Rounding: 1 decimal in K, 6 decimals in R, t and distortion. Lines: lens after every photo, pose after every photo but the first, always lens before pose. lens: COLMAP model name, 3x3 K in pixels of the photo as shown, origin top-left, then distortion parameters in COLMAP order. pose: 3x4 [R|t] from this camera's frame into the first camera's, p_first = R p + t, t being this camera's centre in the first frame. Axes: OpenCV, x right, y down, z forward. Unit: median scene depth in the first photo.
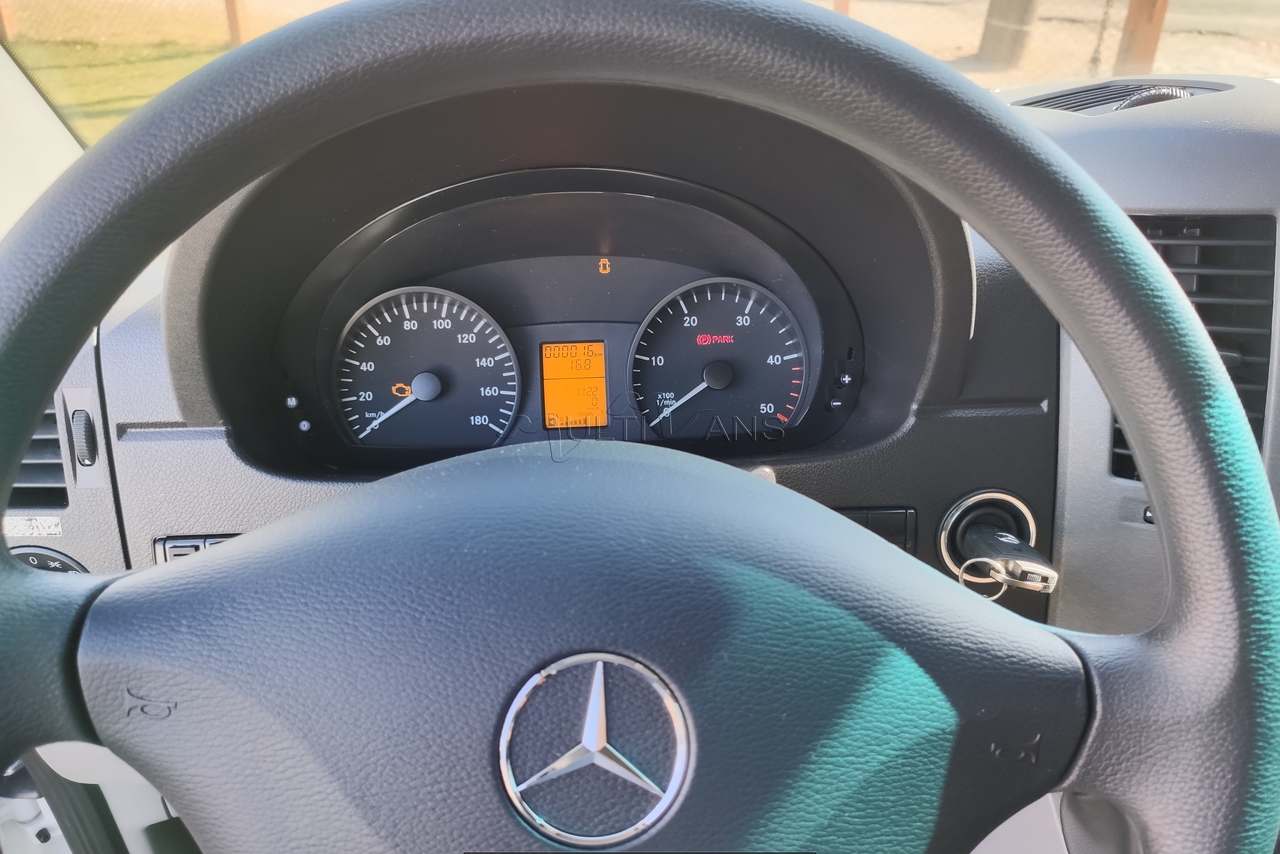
lens RADIAL K [[965.2, 0, 657.7], [0, 965.2, 447.7], [0, 0, 1]] dist [0.066002, -0.094636]
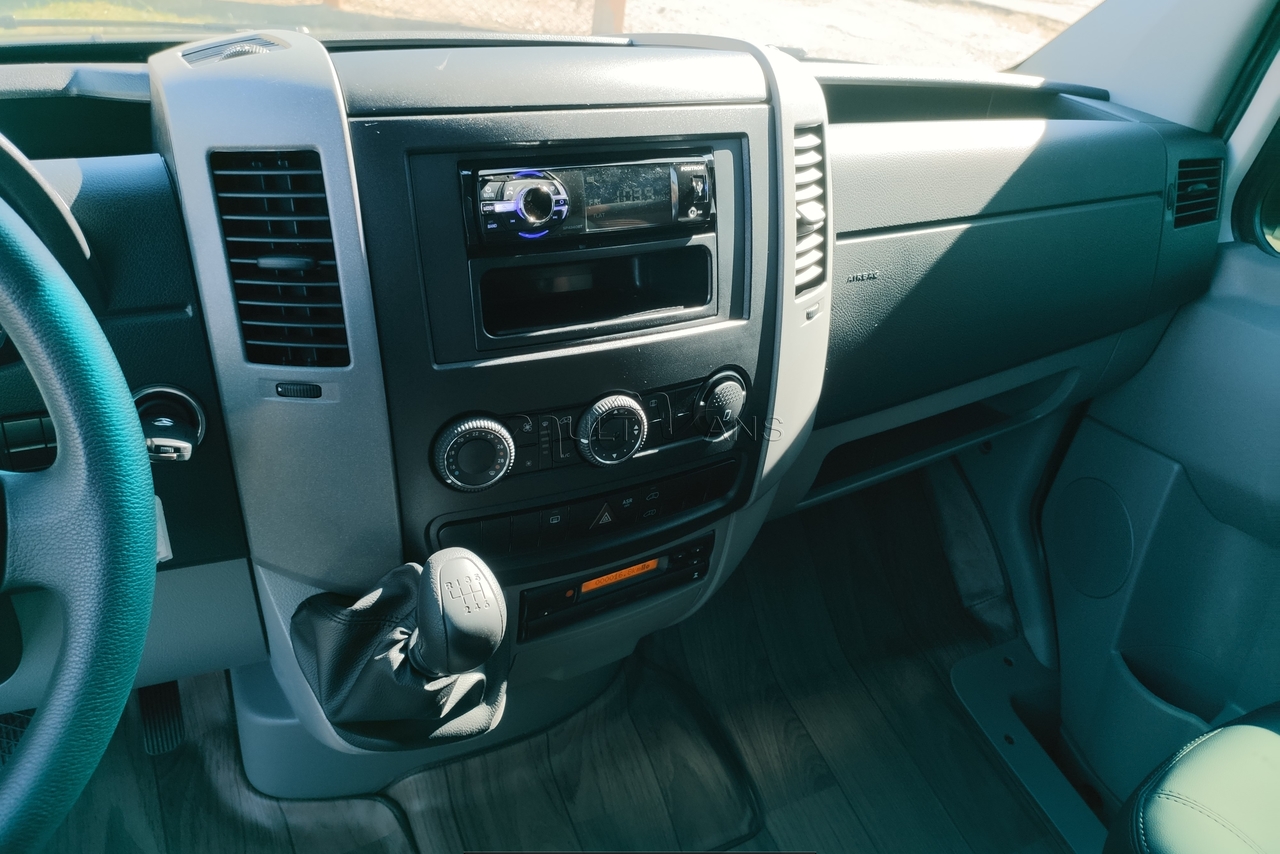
lens RADIAL K [[965.2, 0, 640.2], [0, 965.2, 439.1], [0, 0, 1]] dist [0.066002, -0.094636]
pose [[0.916263, -0.133726, 0.377597, 0.739168], [0.106397, 0.990018, 0.092437, 0.108134], [-0.386189, -0.044522, 0.921345, -0.596251]]
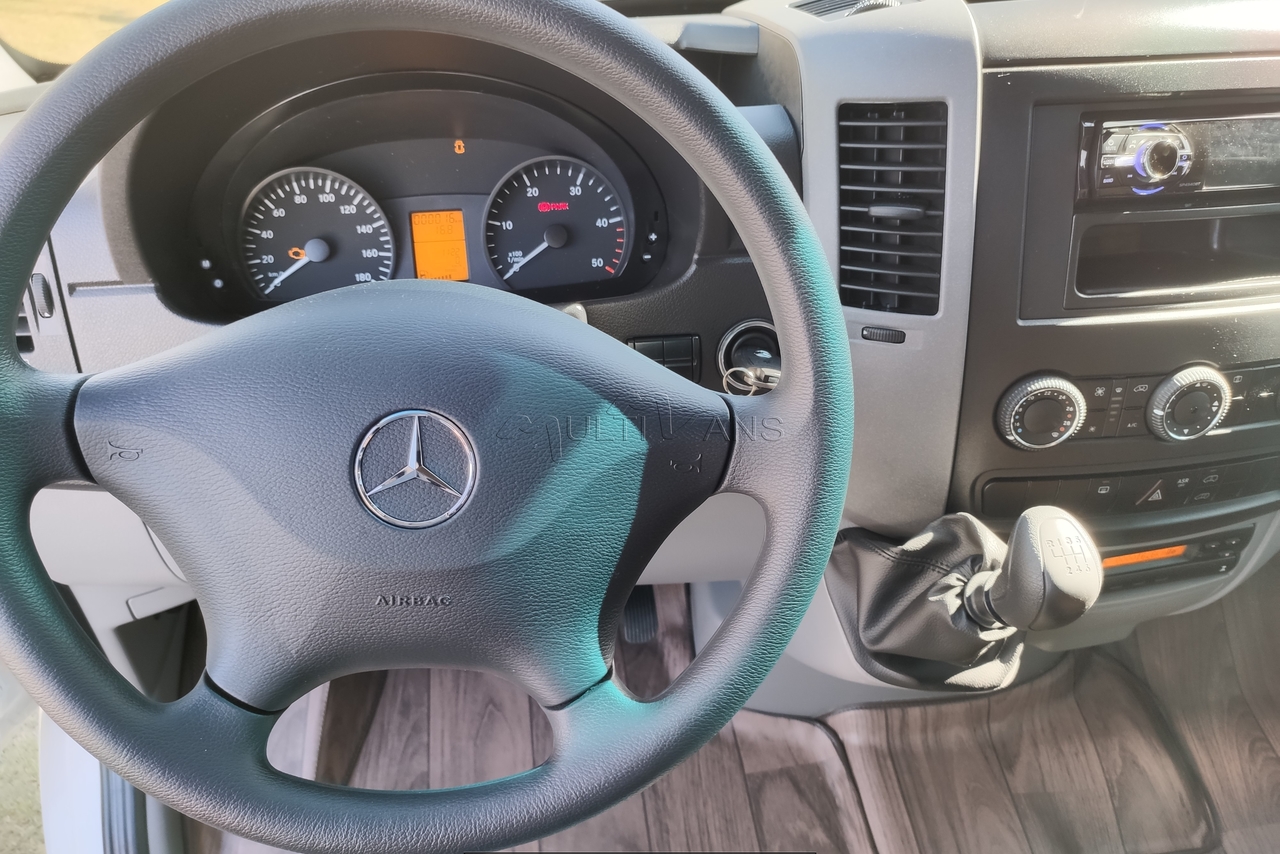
lens RADIAL K [[965.2, 0, 650.0], [0, 965.2, 435.6], [0, 0, 1]] dist [0.066002, -0.094636]
pose [[0.998084, -0.034011, 0.051687, 0.219083], [0.027685, 0.992566, 0.118516, 0.070526], [-0.055334, -0.116858, 0.991606, -0.544341]]
